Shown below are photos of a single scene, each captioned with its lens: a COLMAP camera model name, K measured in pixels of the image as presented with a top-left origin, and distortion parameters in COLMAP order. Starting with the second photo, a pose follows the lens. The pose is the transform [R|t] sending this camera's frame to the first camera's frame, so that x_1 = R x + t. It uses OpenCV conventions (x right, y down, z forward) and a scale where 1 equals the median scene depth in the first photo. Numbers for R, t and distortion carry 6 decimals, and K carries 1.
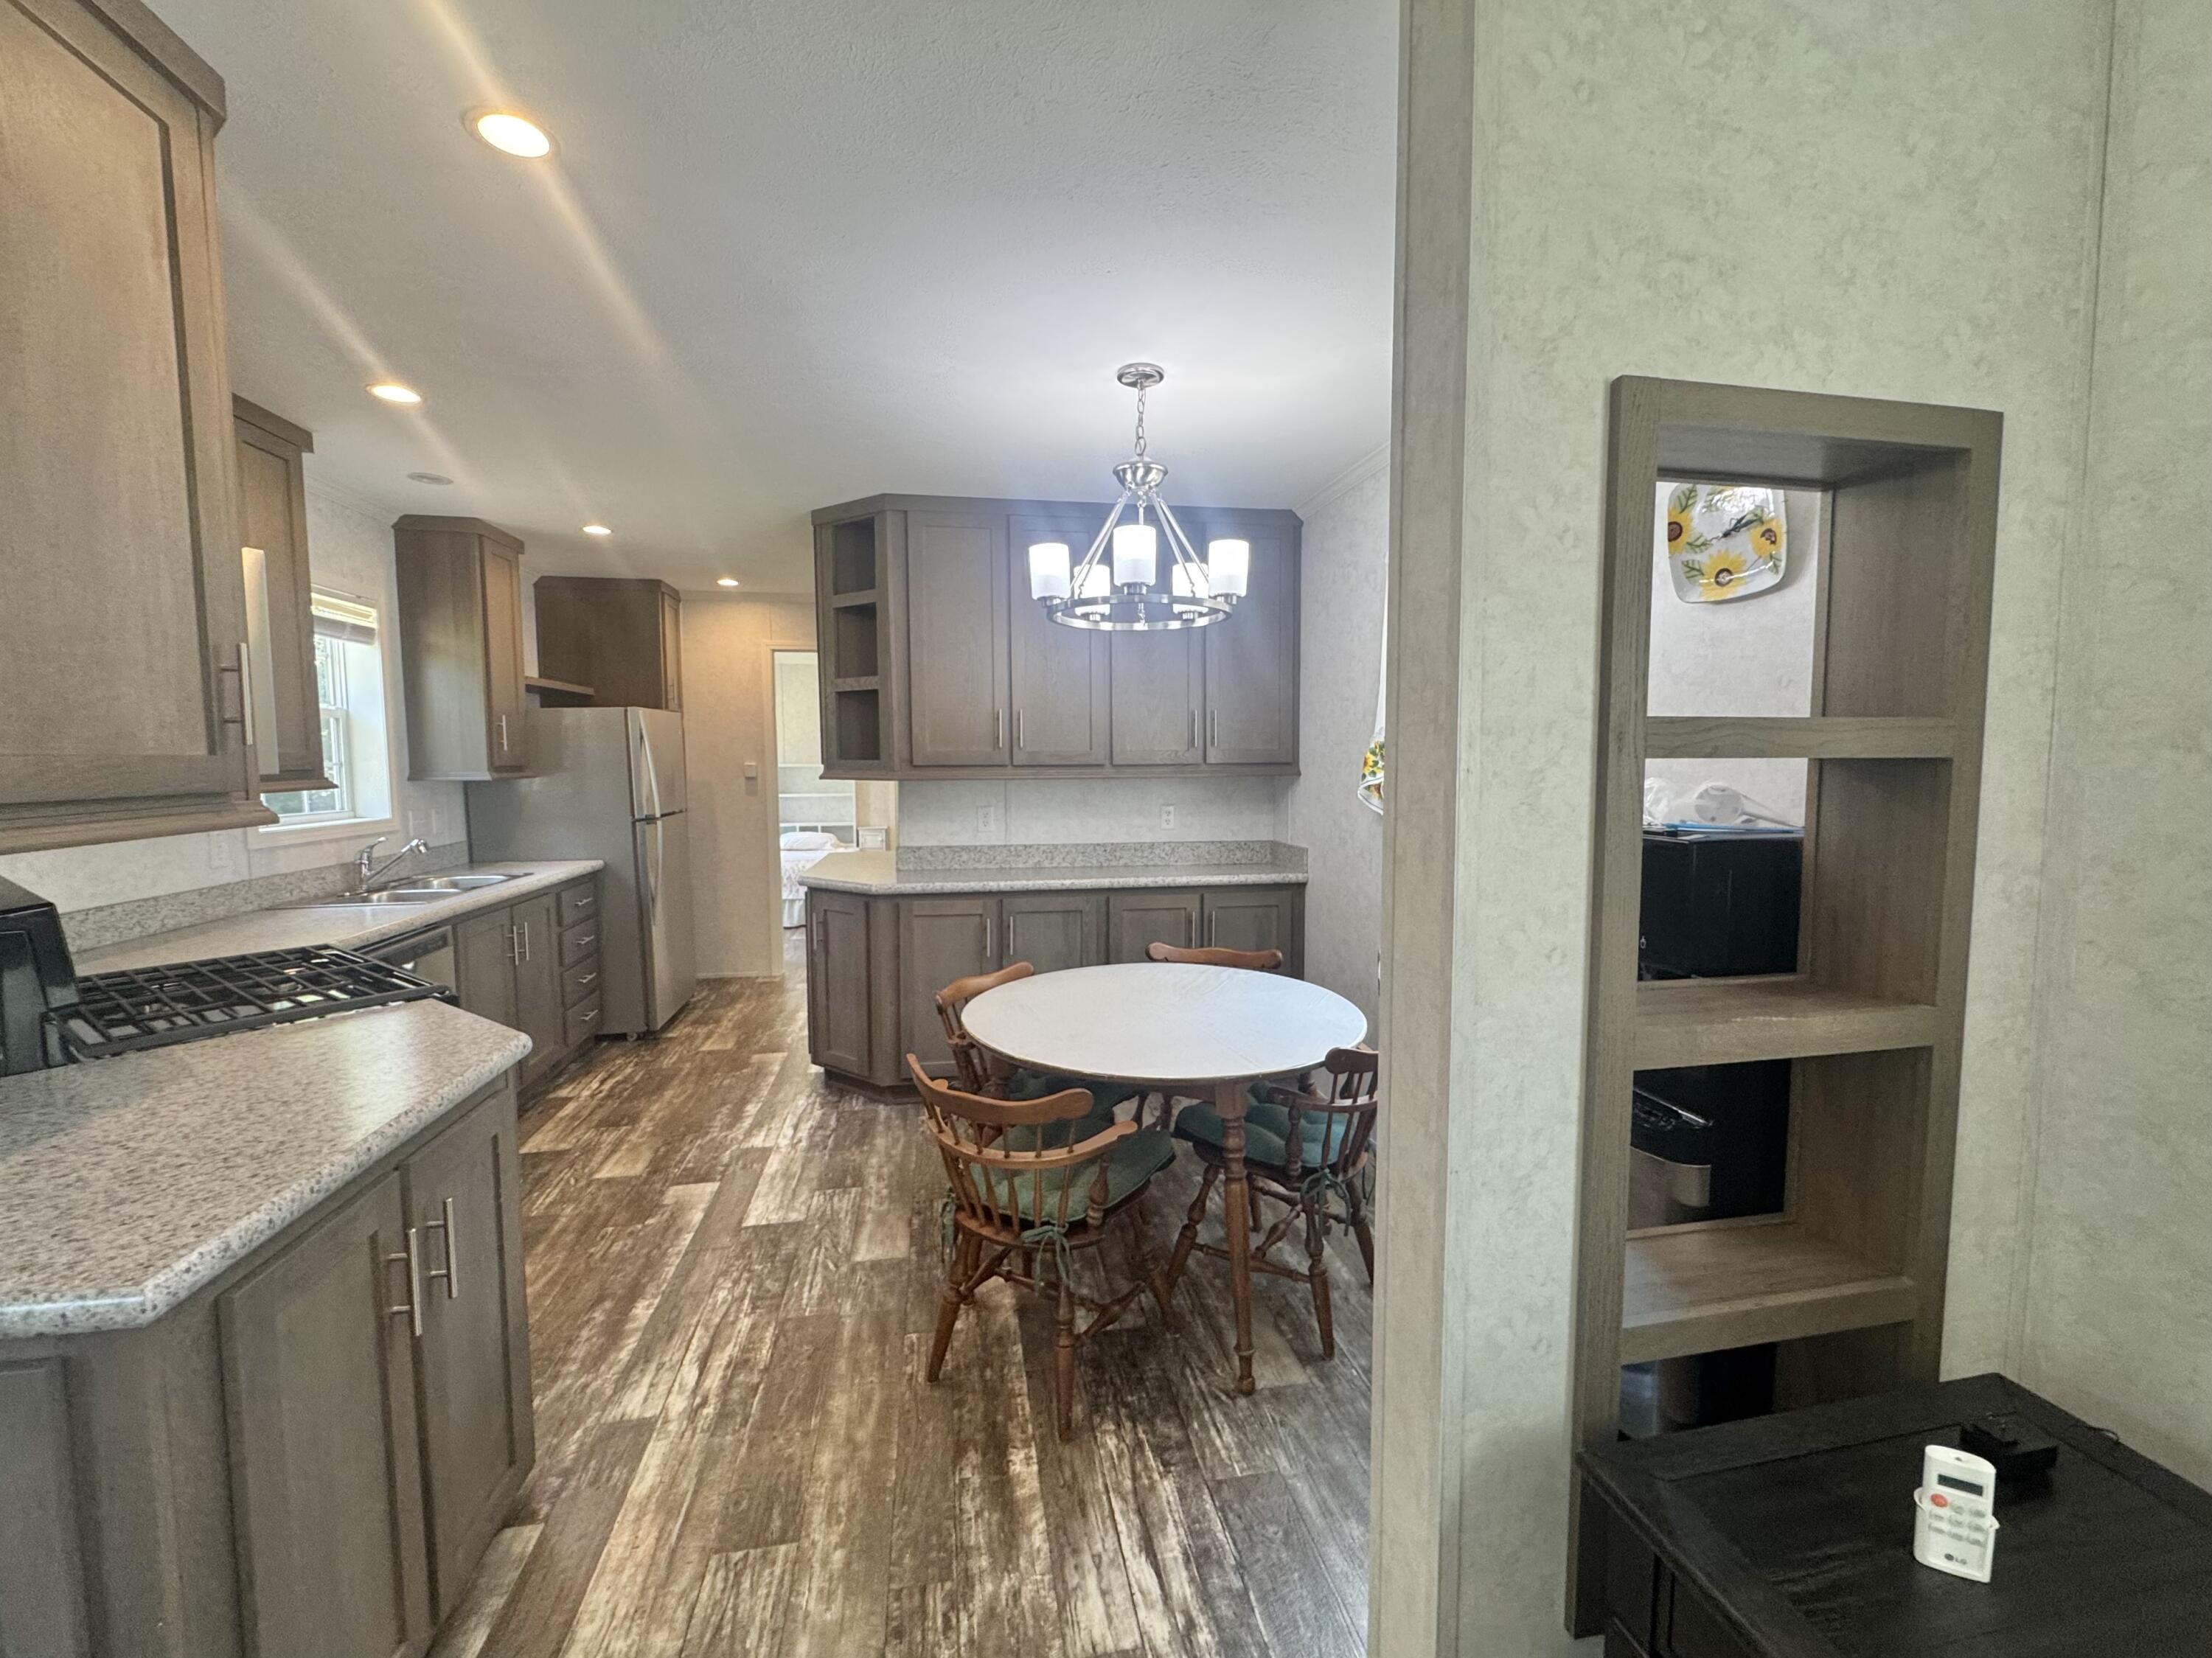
lens RADIAL K [[909.3, 0, 1106.0], [0, 909.3, 829.0], [0, 0, 1]] dist [-0.003021, -0.000462]
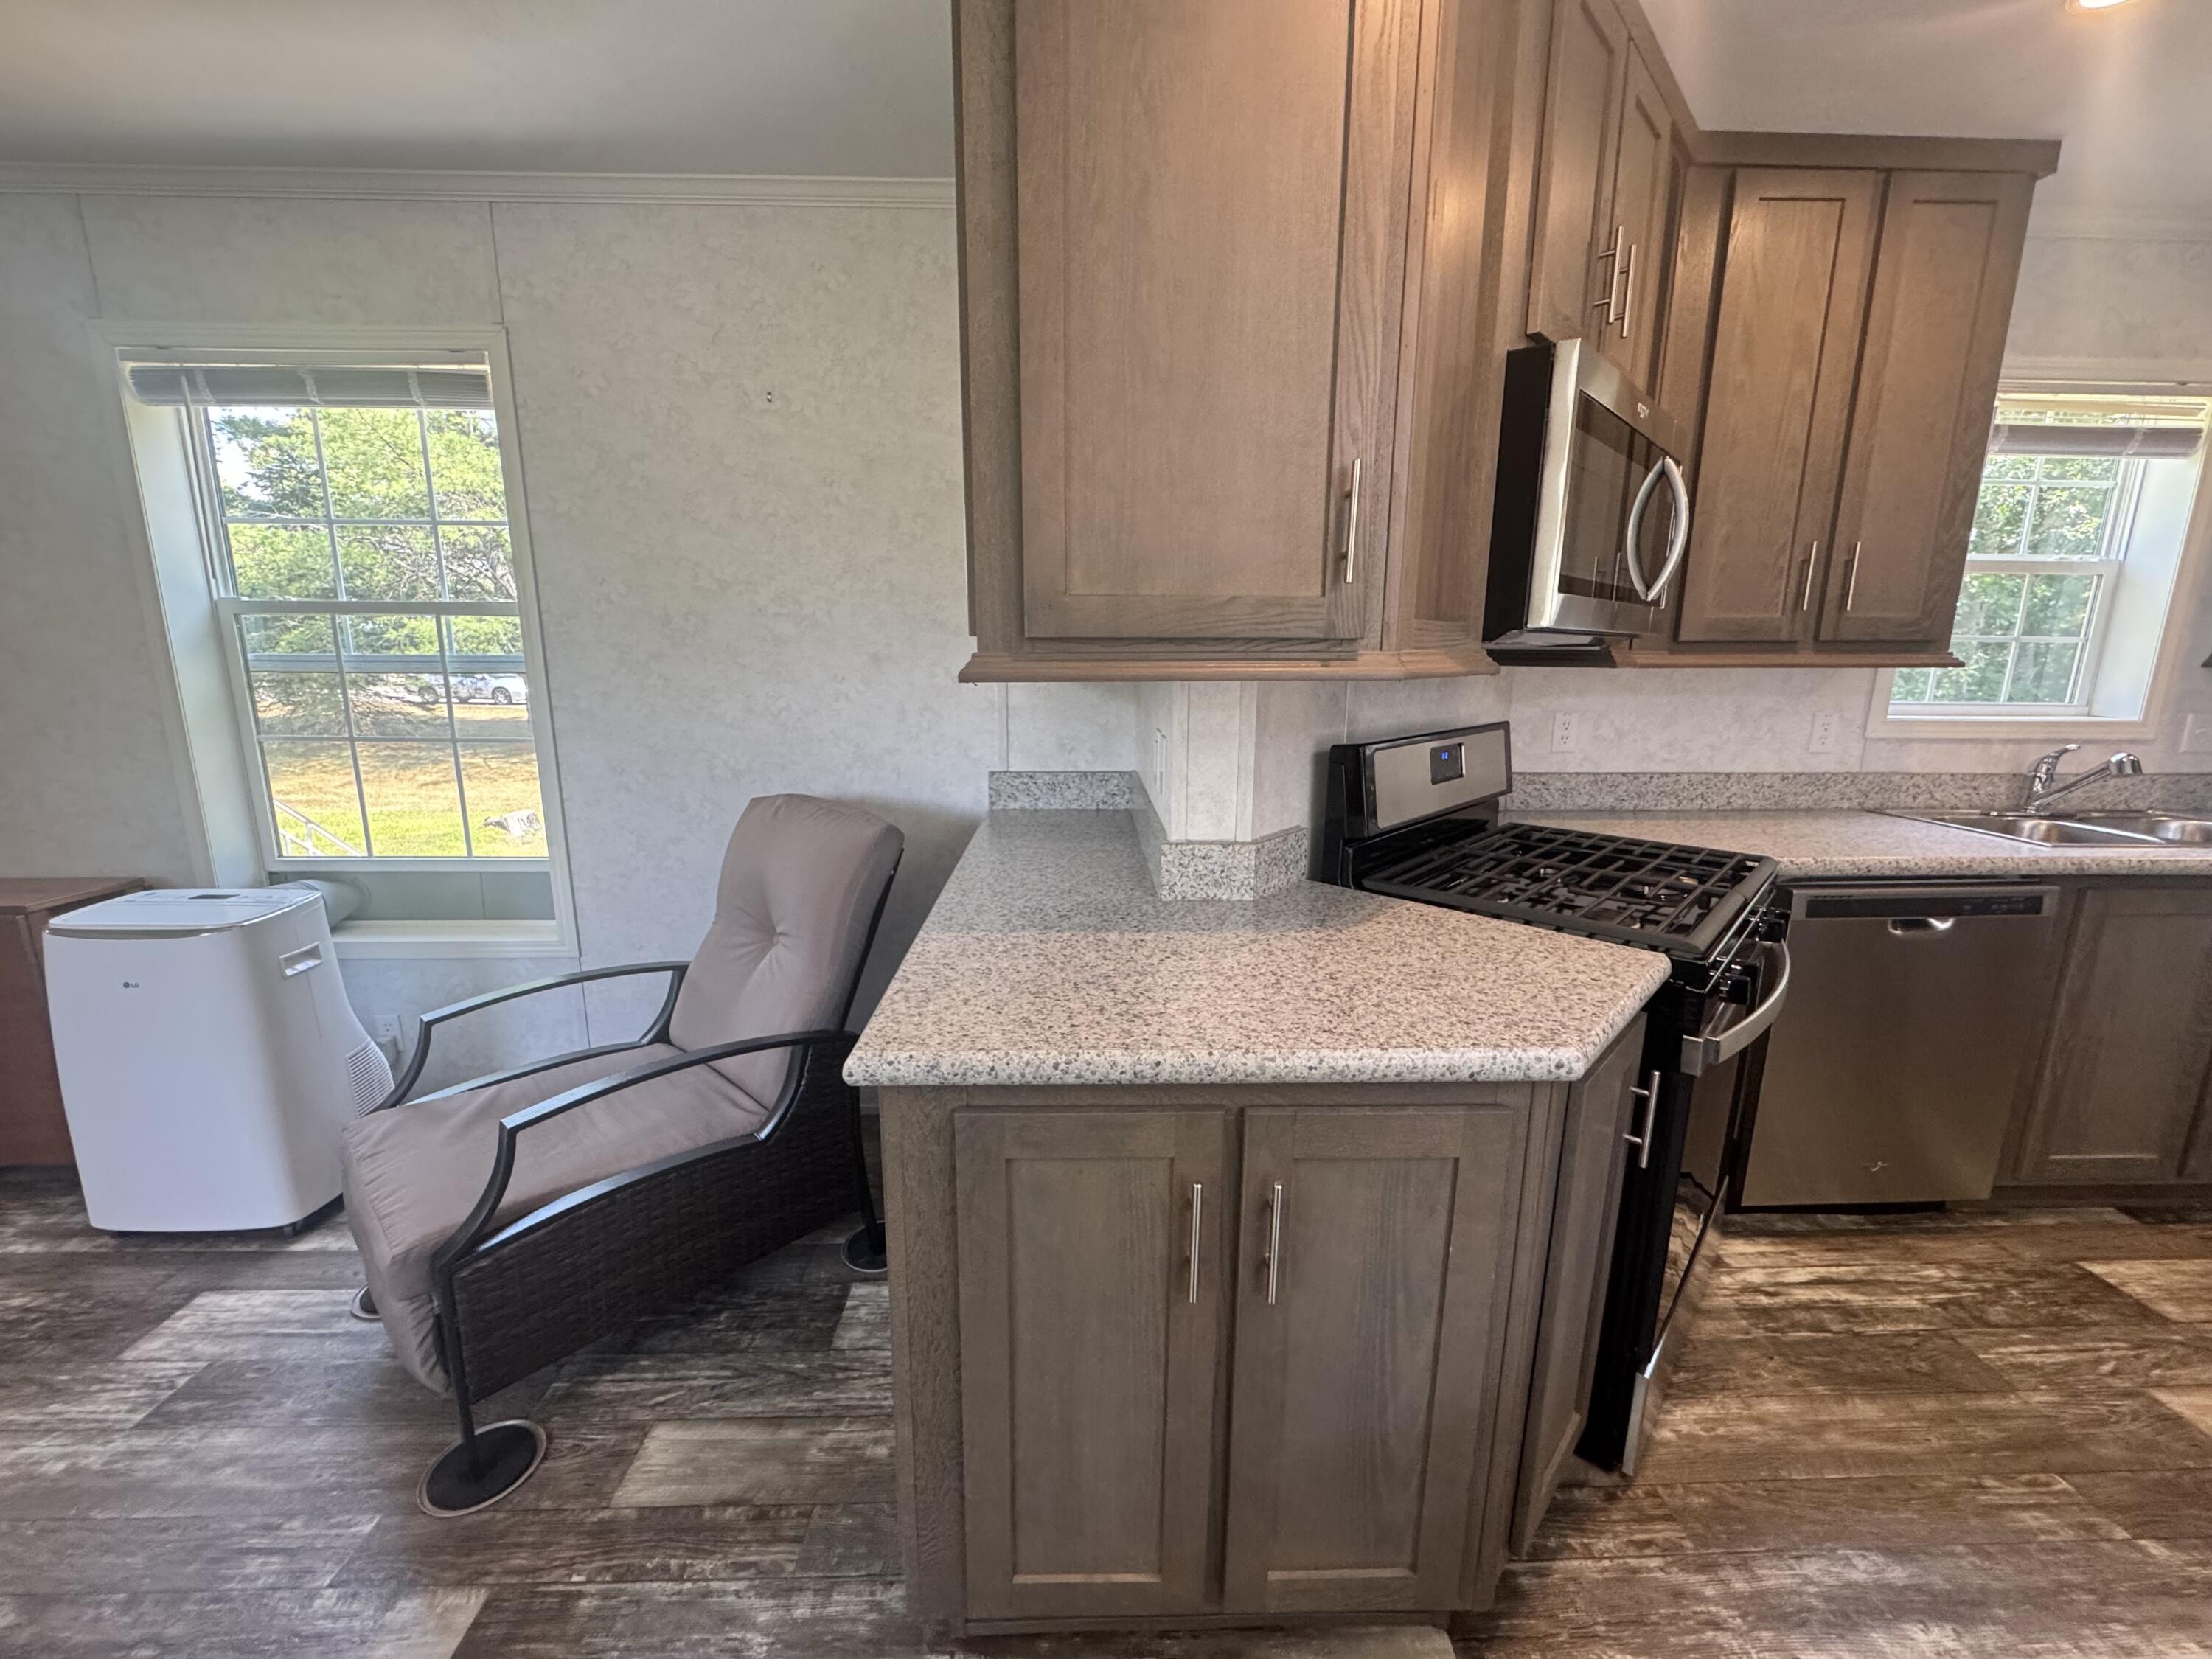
lens RADIAL K [[878.9, 0, 1105.6], [0, 878.9, 828.2], [0, 0, 1]] dist [-0.002895, -0.000291]
pose [[-0.148962, 0.201343, -0.968128, -0.019120], [-0.083455, 0.972998, 0.215197, -0.009987], [0.985315, 0.112851, -0.128137, 0.333045]]
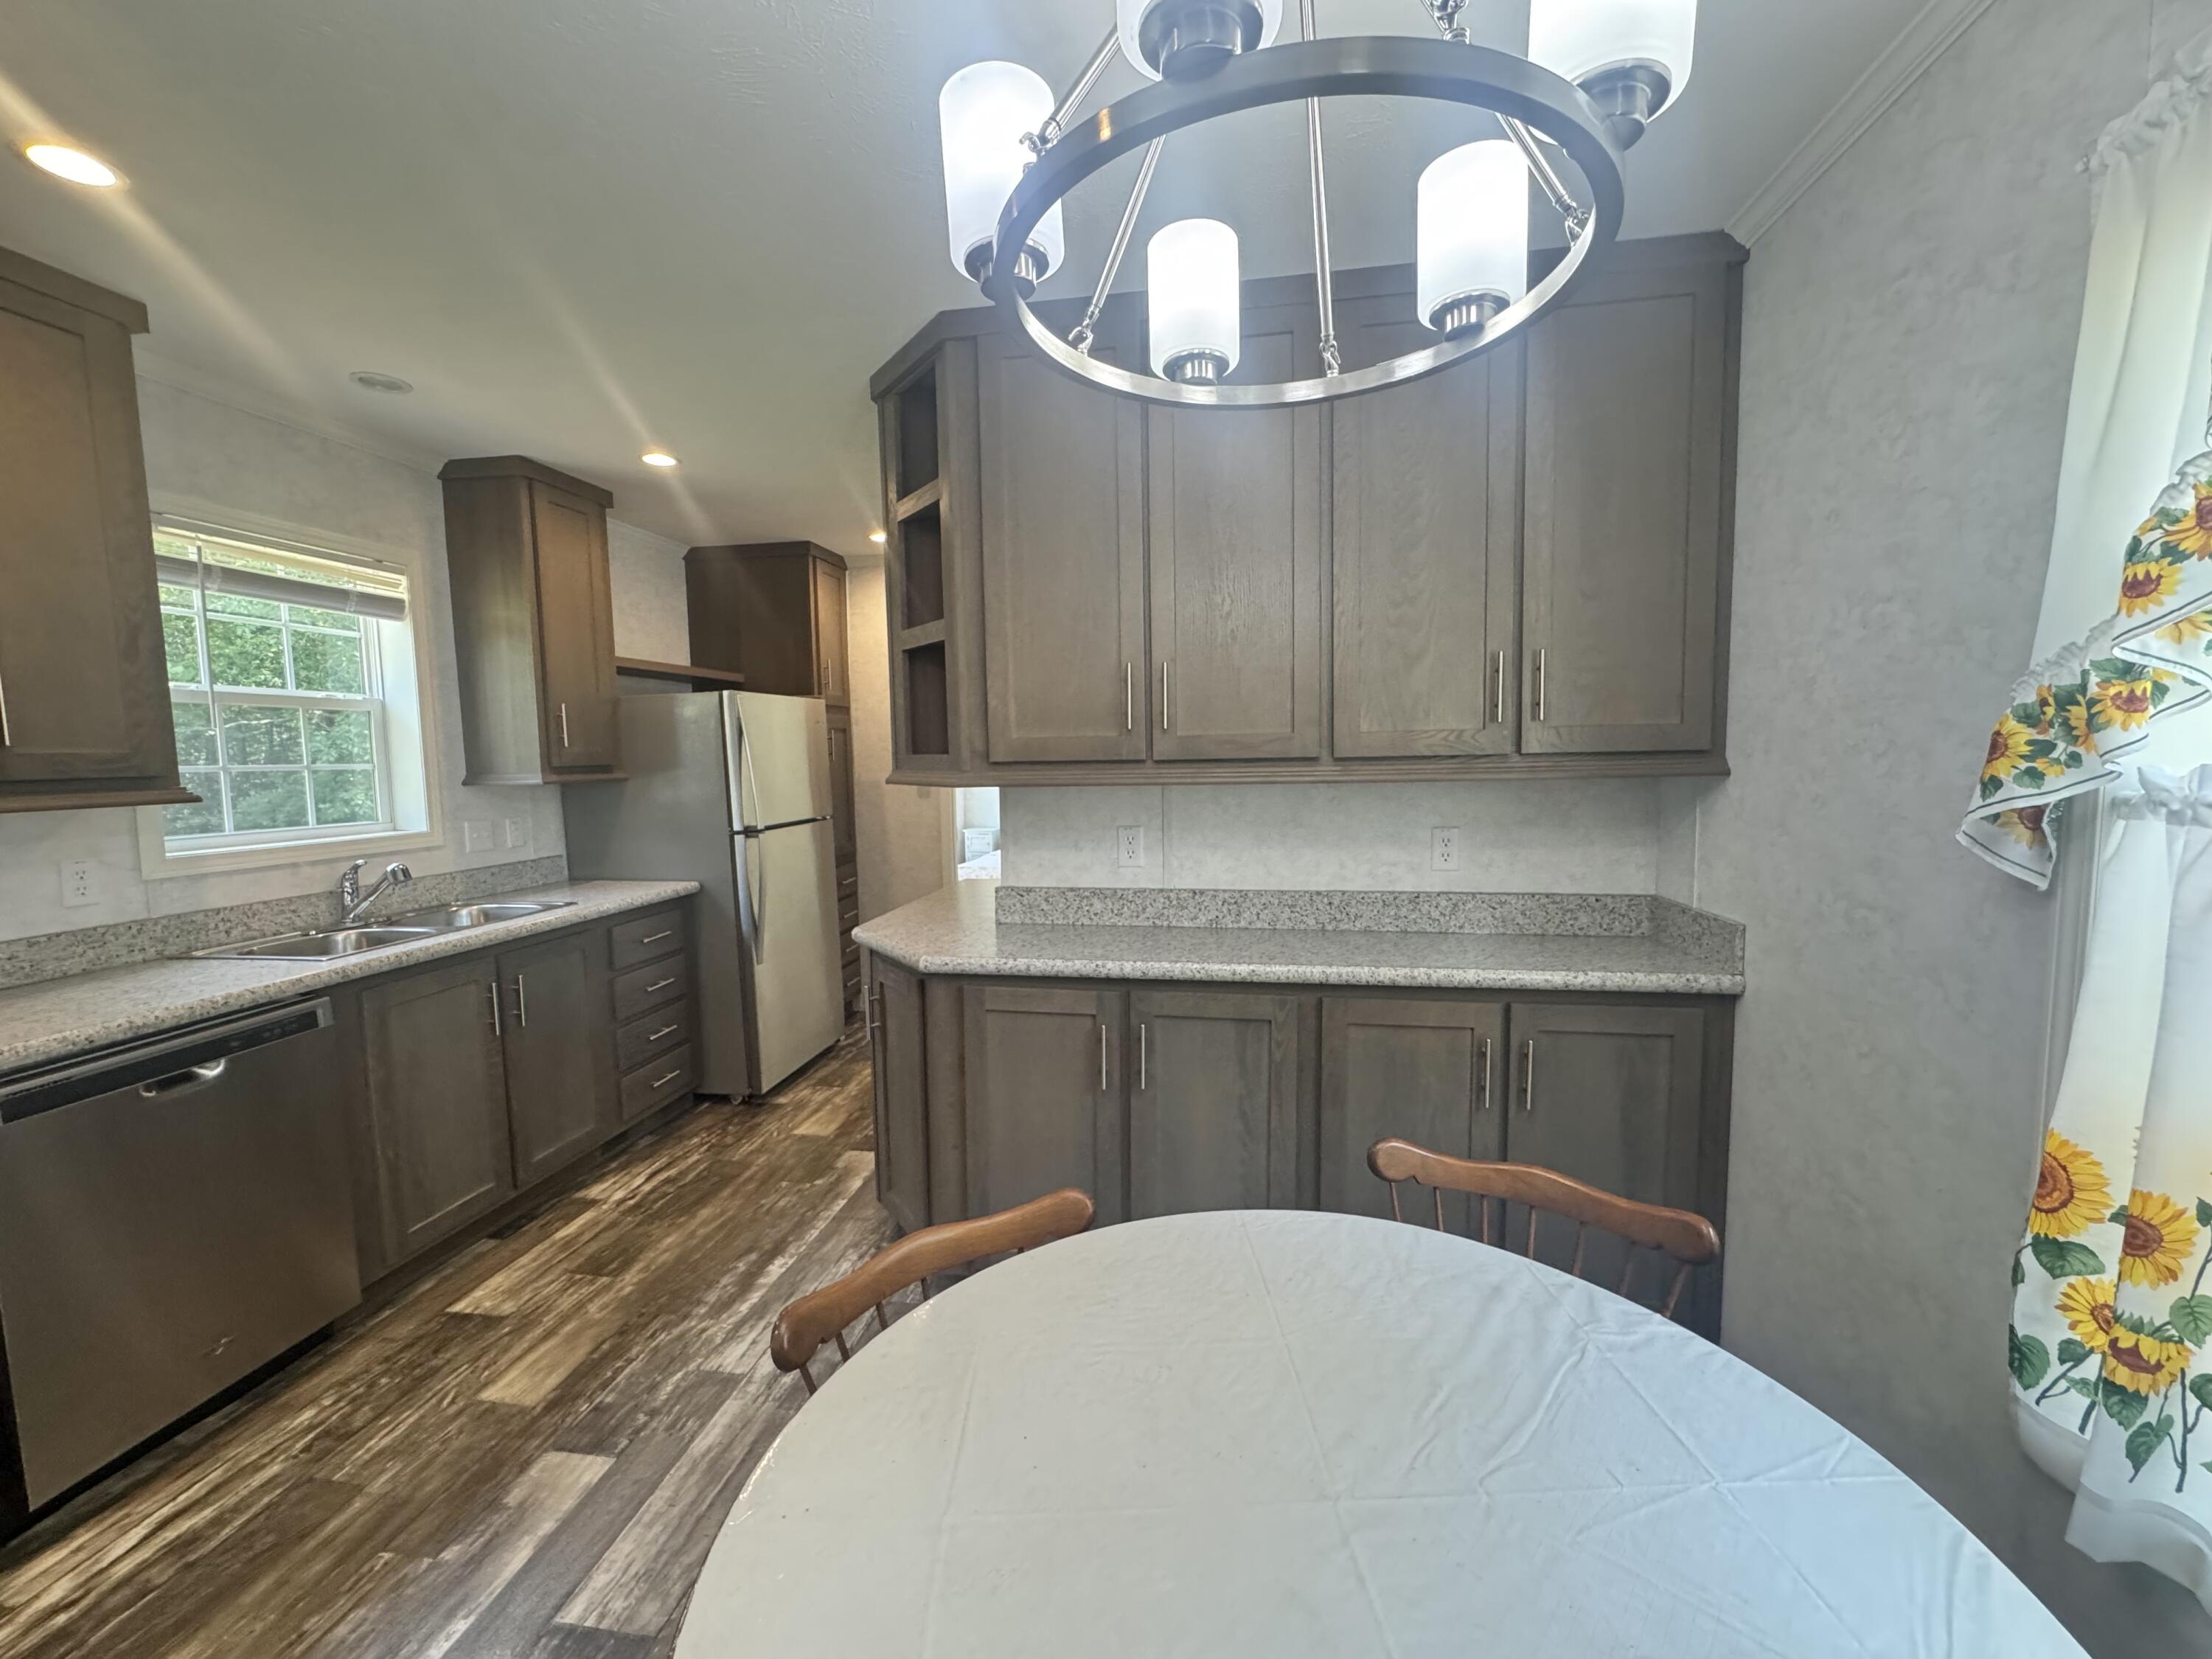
lens RADIAL K [[878.9, 0, 1105.6], [0, 878.9, 828.2], [0, 0, 1]] dist [-0.002895, -0.000291]
pose [[0.943609, 0.016550, -0.330648, 0.054656], [-0.013122, 0.999835, 0.012597, -0.033630], [0.330802, -0.007548, 0.943670, 0.462167]]
